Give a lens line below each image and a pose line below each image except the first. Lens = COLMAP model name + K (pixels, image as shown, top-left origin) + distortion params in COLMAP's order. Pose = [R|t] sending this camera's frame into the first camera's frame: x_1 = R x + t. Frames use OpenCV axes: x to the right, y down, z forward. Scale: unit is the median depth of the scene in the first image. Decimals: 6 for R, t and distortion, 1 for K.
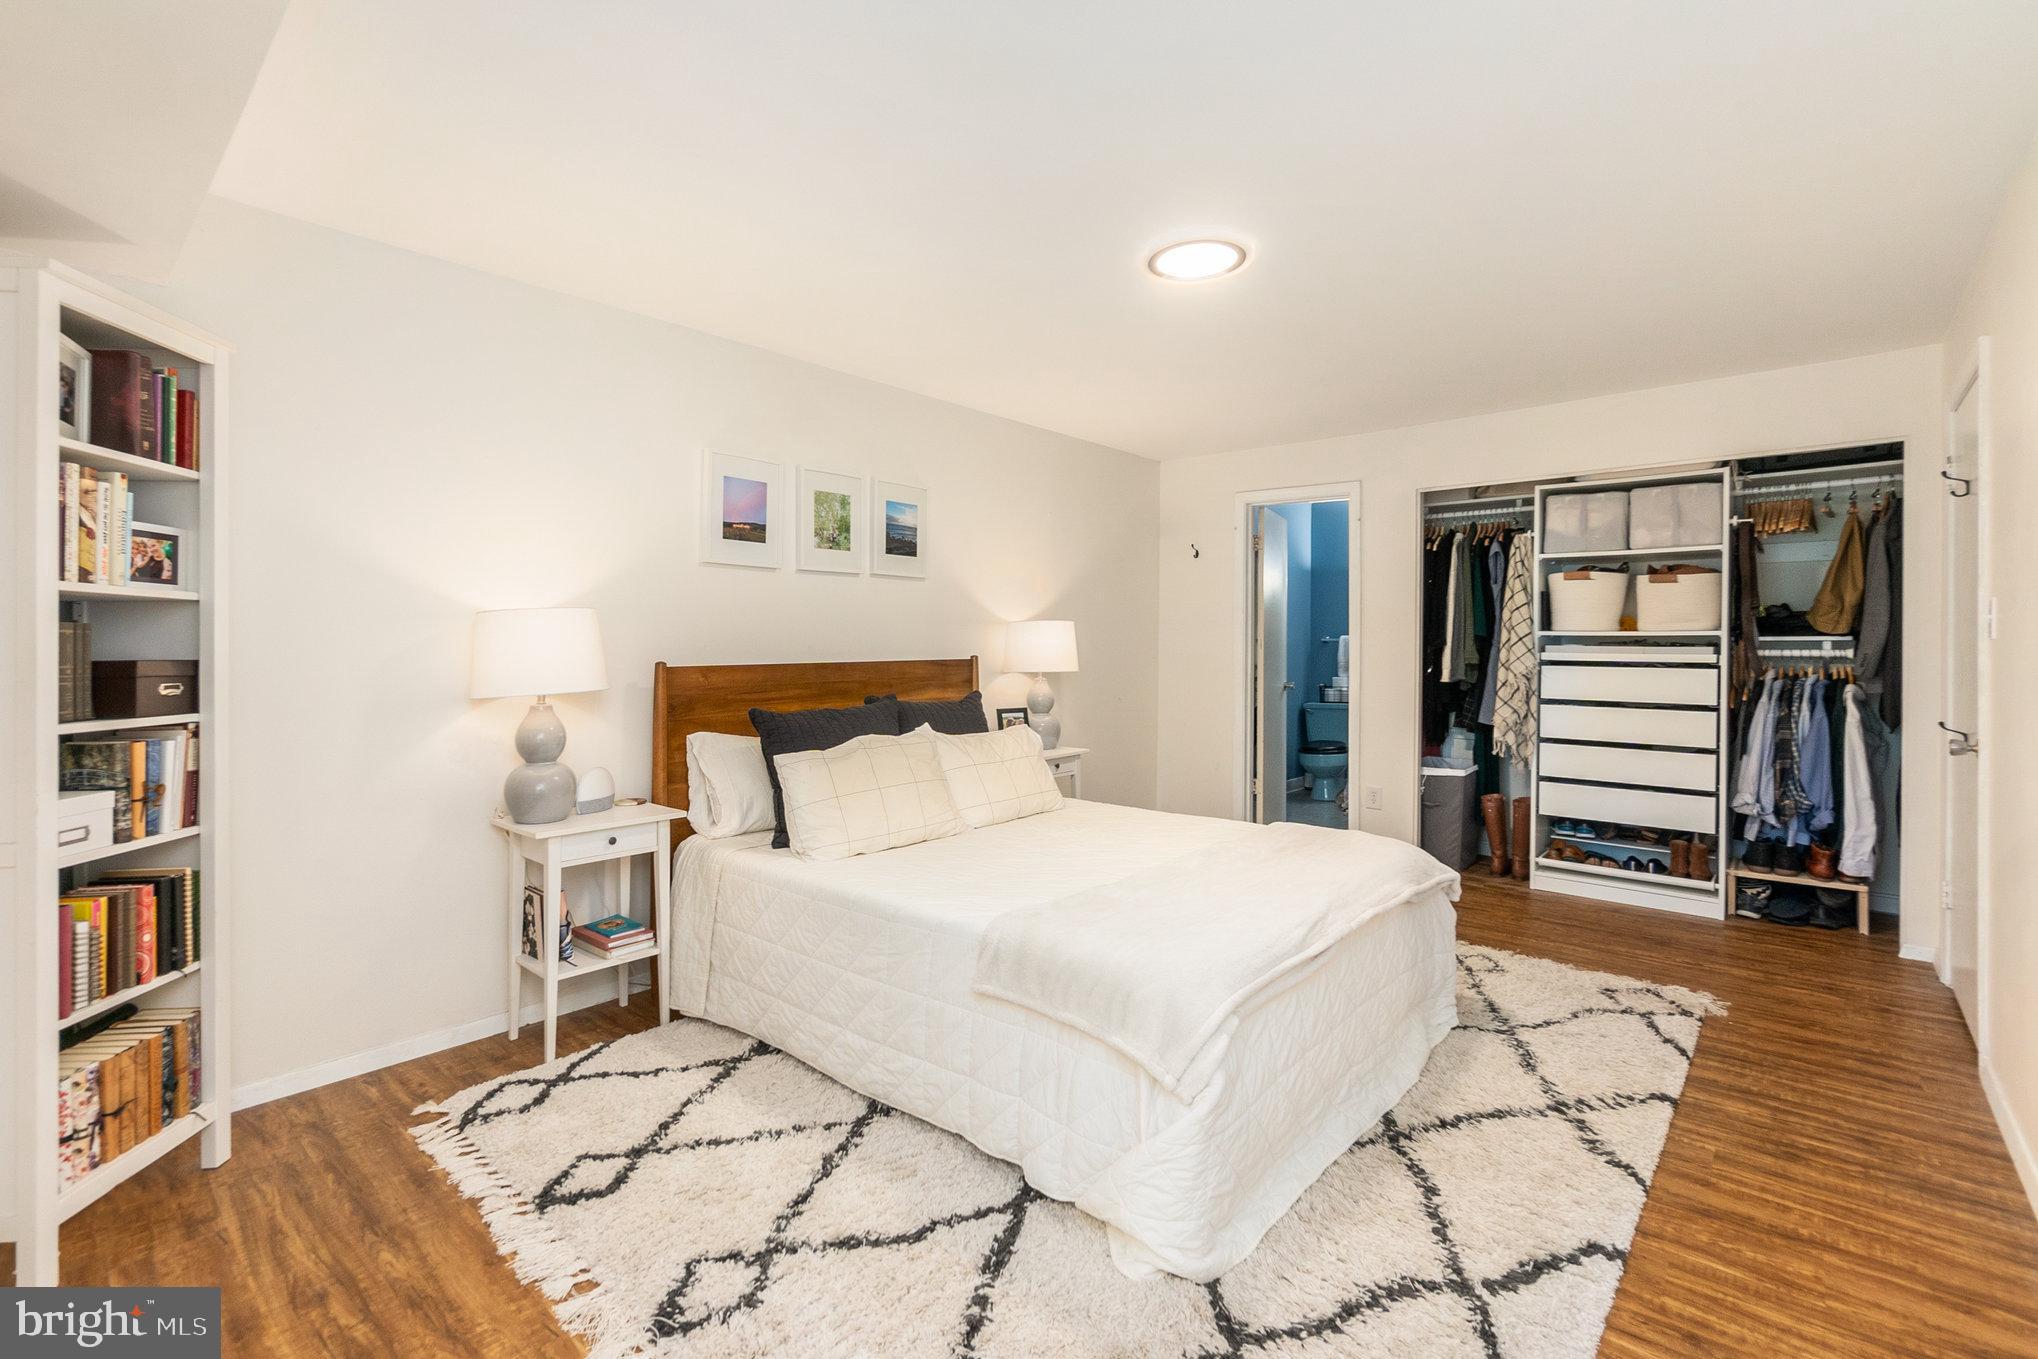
lens RADIAL K [[900.1, 0, 1002.3], [0, 900.1, 680.3], [0, 0, 1]] dist [-0.000831, 0.000321]
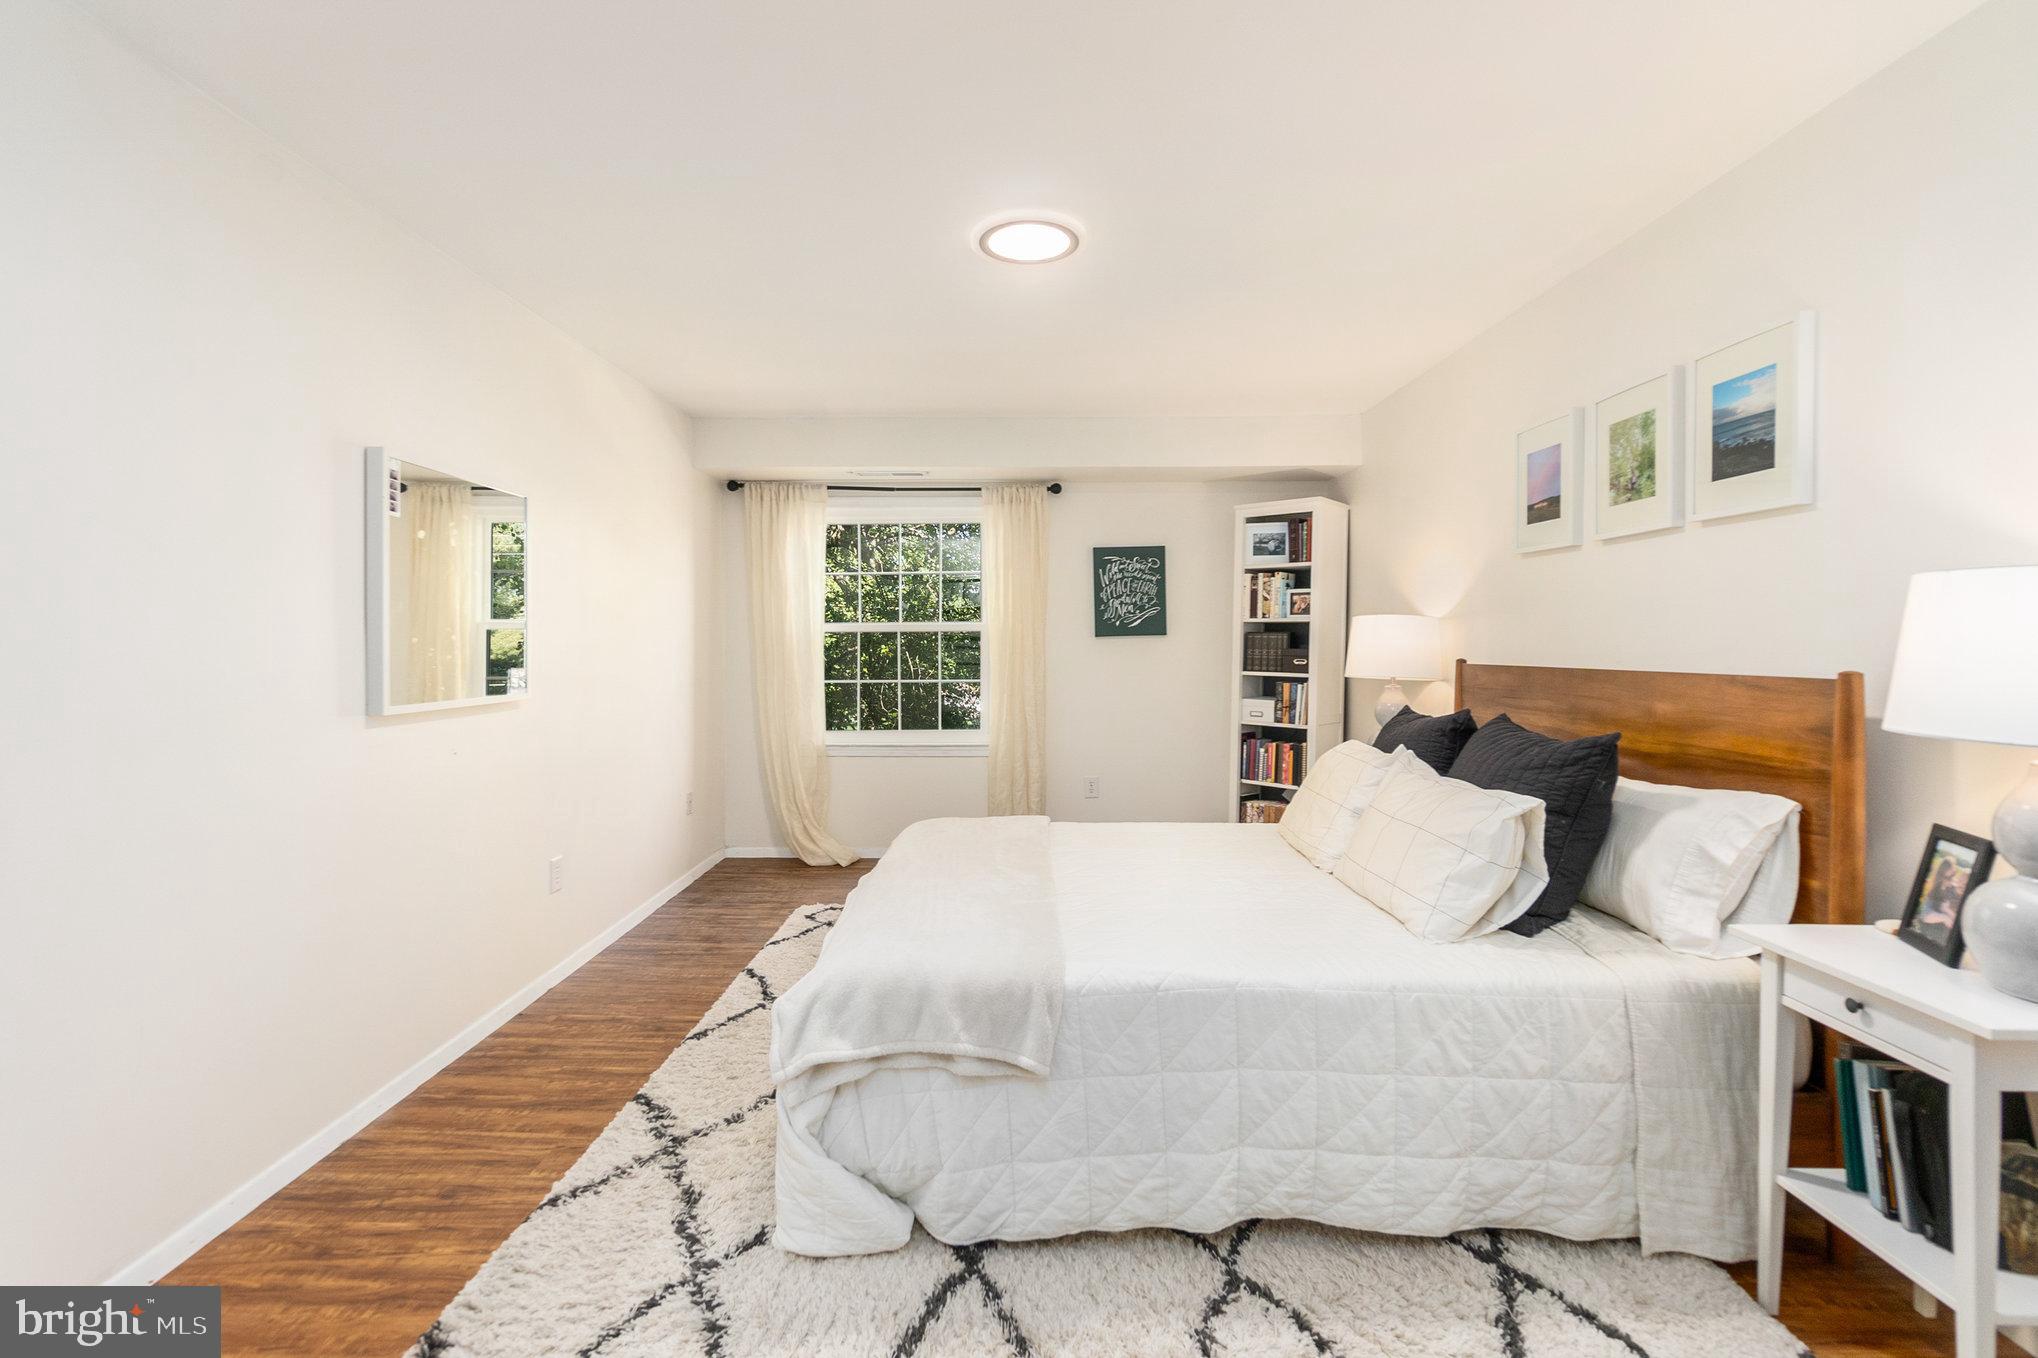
lens RADIAL K [[900.1, 0, 1002.3], [0, 900.1, 679.8], [0, 0, 1]] dist [-0.000831, 0.000321]
pose [[-0.761051, 0.033274, -0.647838, 0.673613], [-0.019365, 0.997073, 0.073960, -0.058799], [0.648403, 0.068833, -0.758179, 1.343708]]
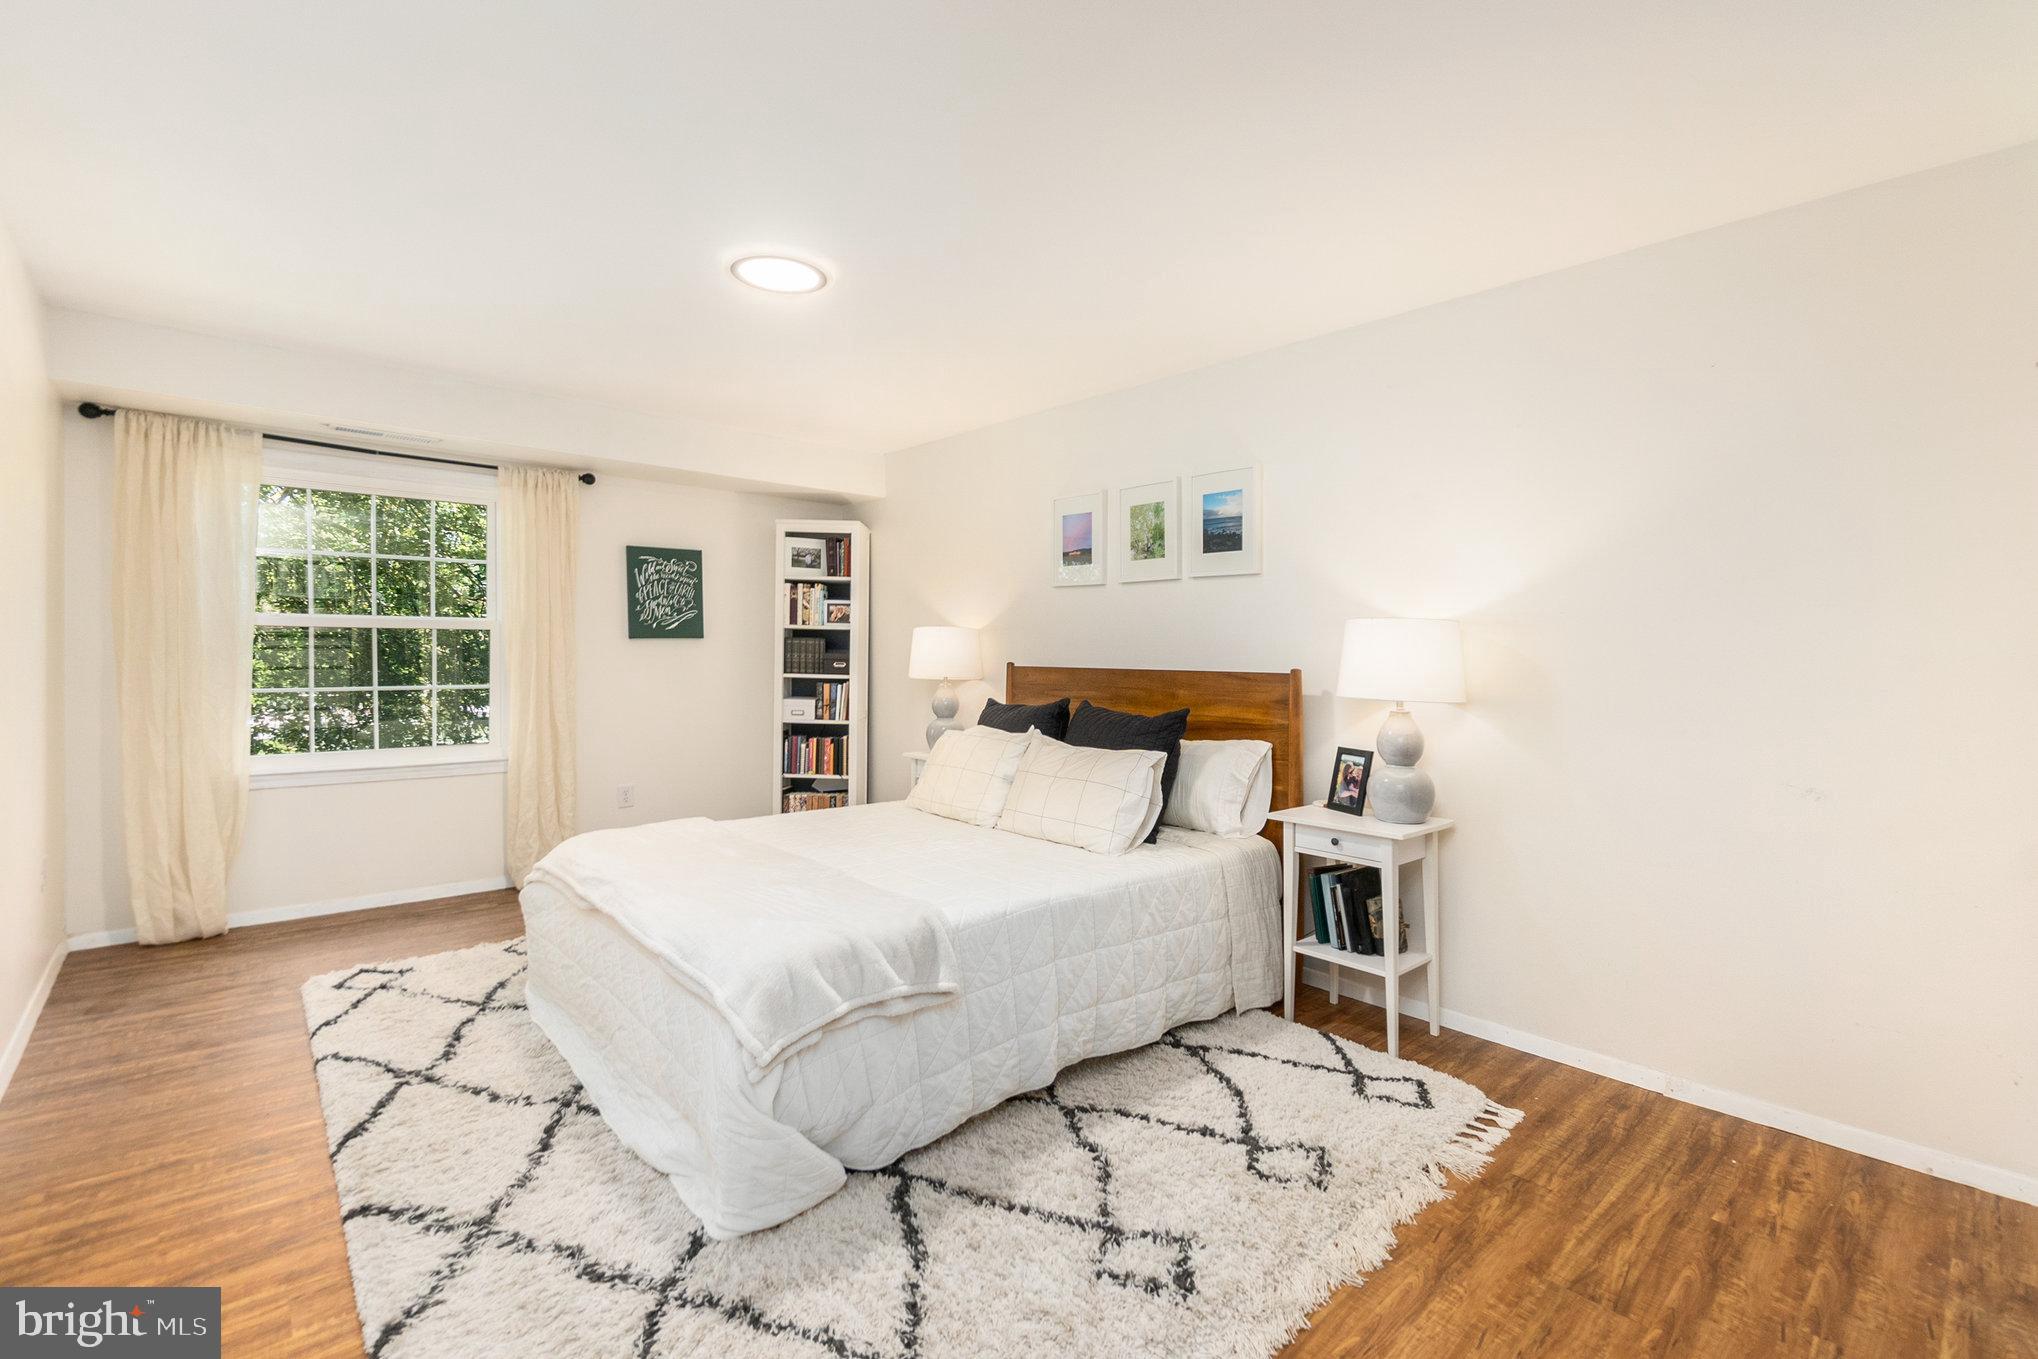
lens RADIAL K [[909.5, 0, 1019.0], [0, 909.5, 679.5], [0, 0, 1]] dist [-0.000444, 0.000348]
pose [[-0.123000, 0.035005, -0.991789, 0.953927], [-0.050334, 0.997871, 0.041462, -0.048515], [0.991129, 0.055021, -0.120976, 1.094044]]
